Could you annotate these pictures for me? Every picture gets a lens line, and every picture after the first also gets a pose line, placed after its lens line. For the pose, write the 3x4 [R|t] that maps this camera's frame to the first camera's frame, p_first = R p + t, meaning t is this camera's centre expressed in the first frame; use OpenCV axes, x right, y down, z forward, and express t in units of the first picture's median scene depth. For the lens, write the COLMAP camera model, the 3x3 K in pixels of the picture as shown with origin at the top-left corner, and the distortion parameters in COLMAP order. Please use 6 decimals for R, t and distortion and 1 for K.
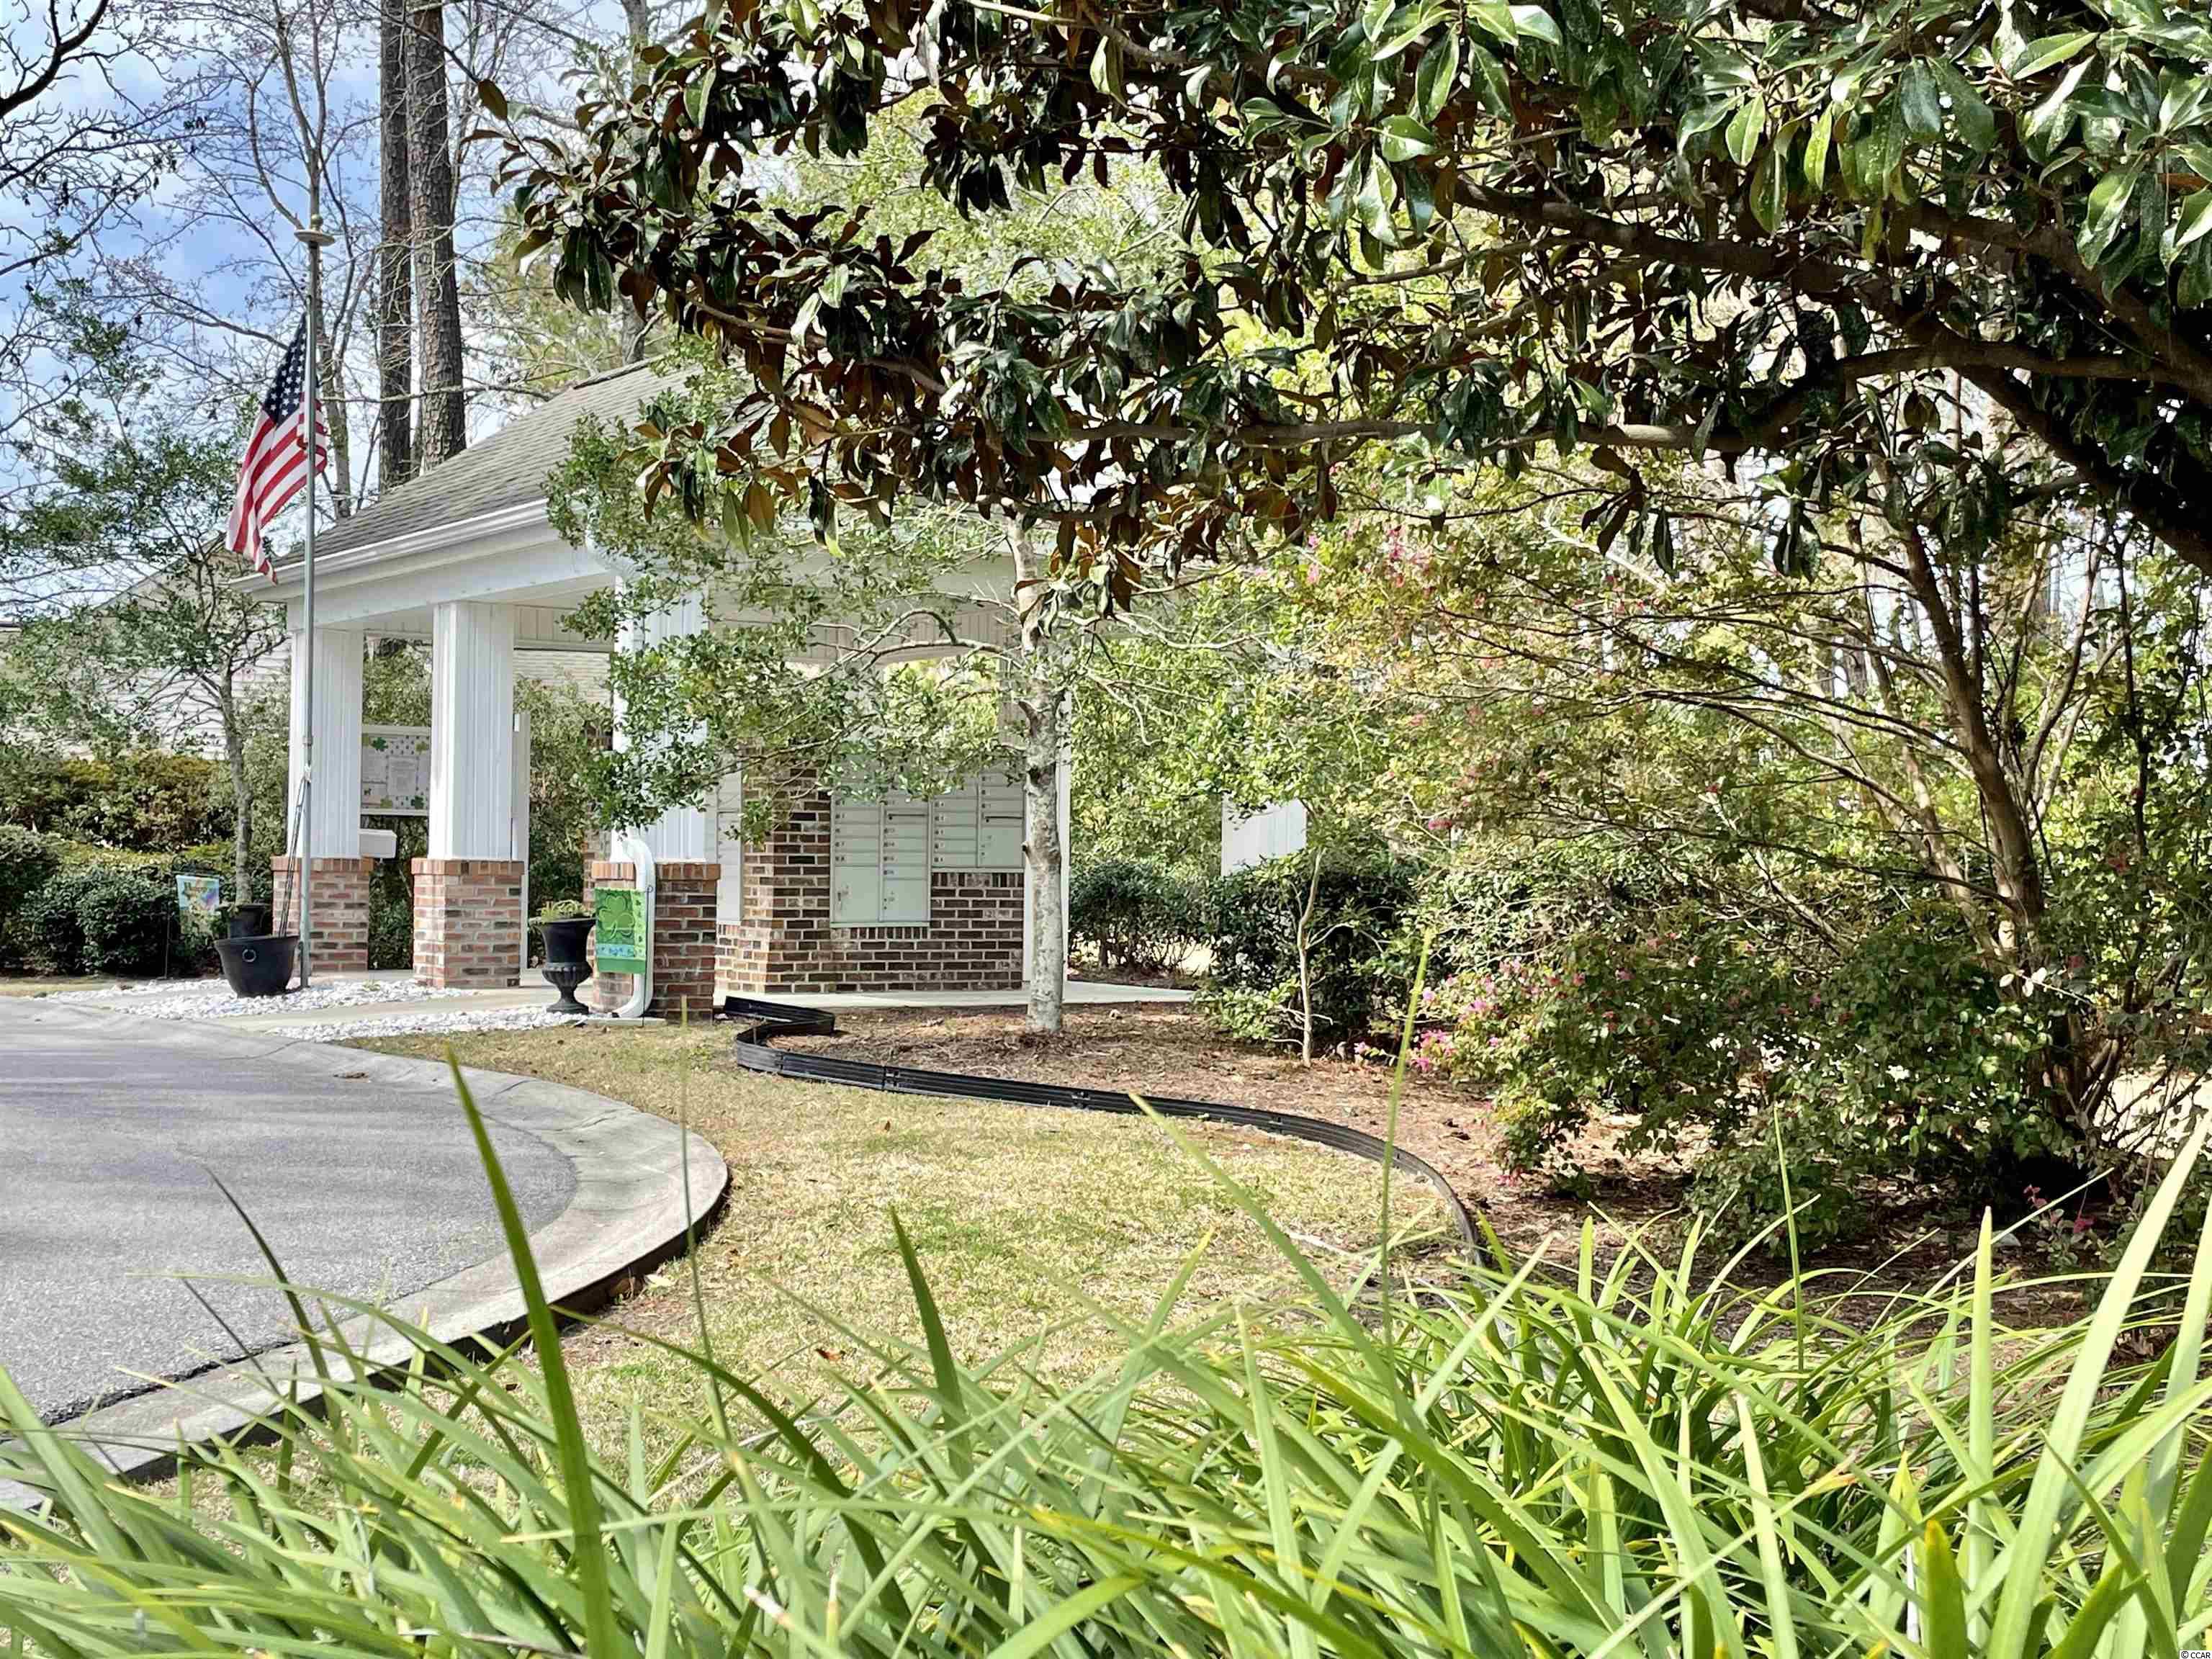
lens RADIAL K [[3035.1, 0, 1106.0], [0, 3035.1, 829.5], [0, 0, 1]] dist [0.207043, -0.663345]
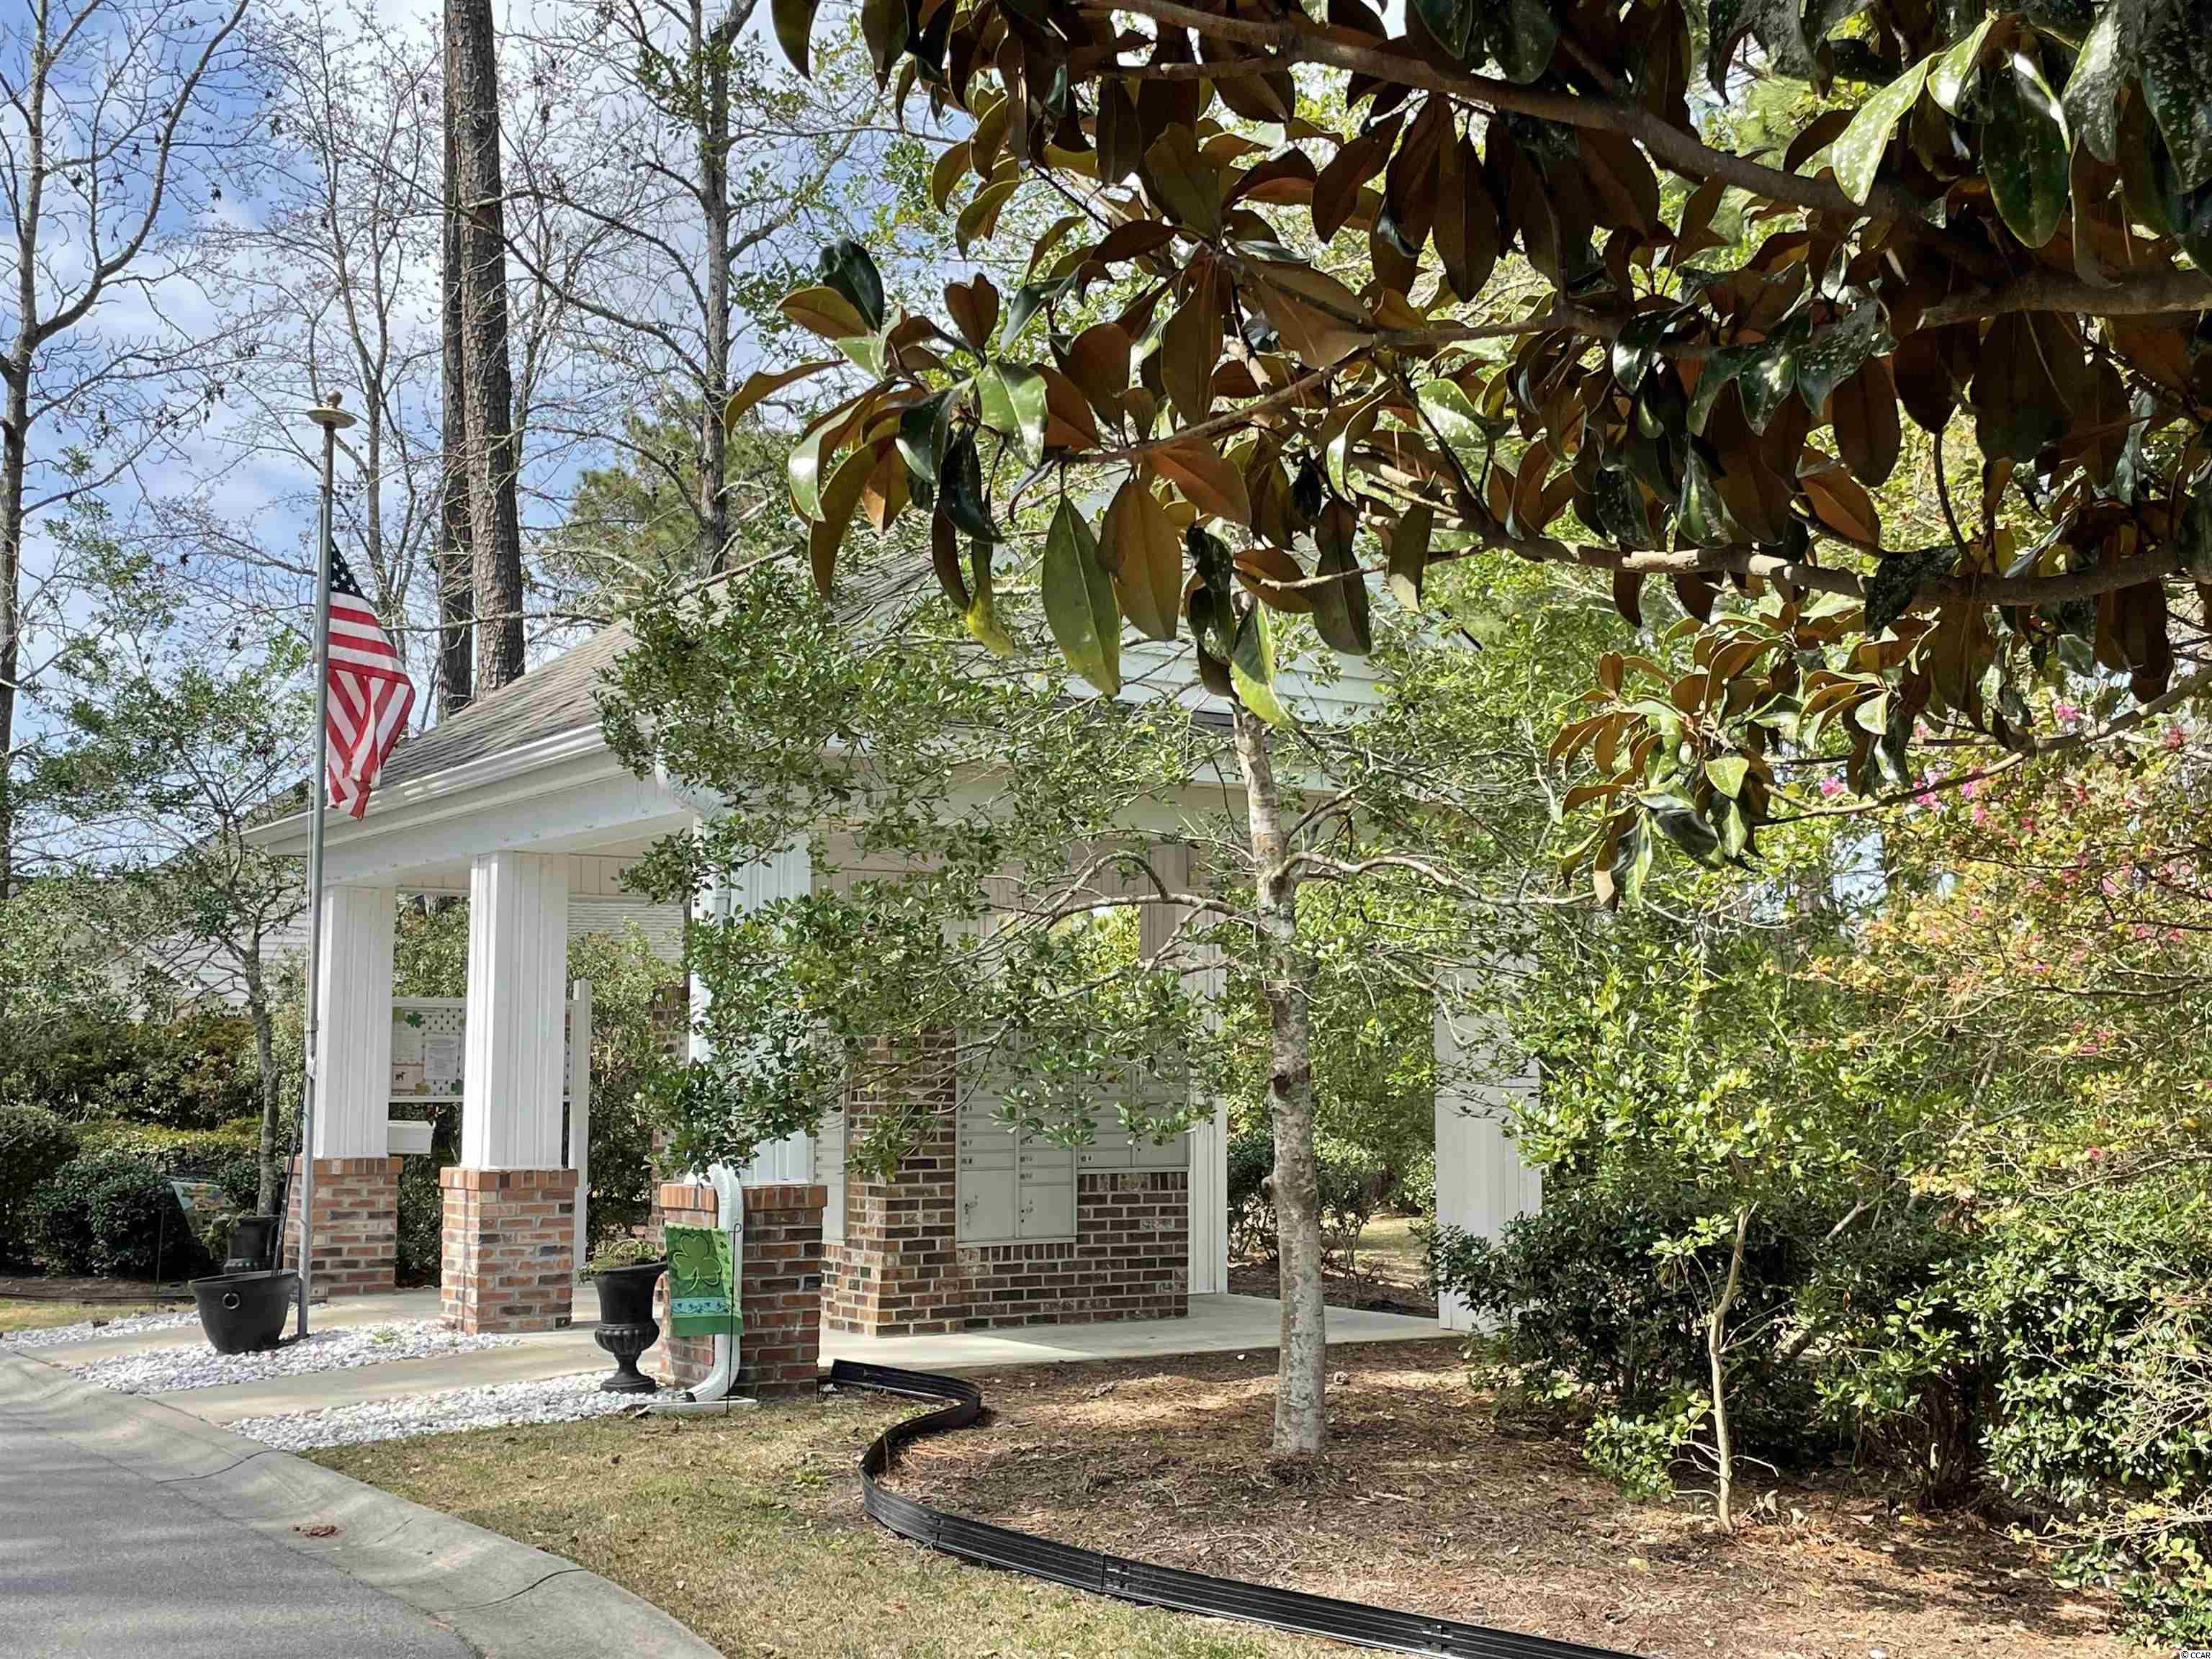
lens RADIAL K [[2557.0, 0, 1106.0], [0, 2557.0, 829.5], [0, 0, 1]] dist [0.140194, -0.364936]
pose [[0.999922, -0.011968, 0.003529, -0.051177], [0.012211, 0.996747, -0.079664, -0.023277], [-0.002564, 0.079701, 0.996816, 0.308225]]
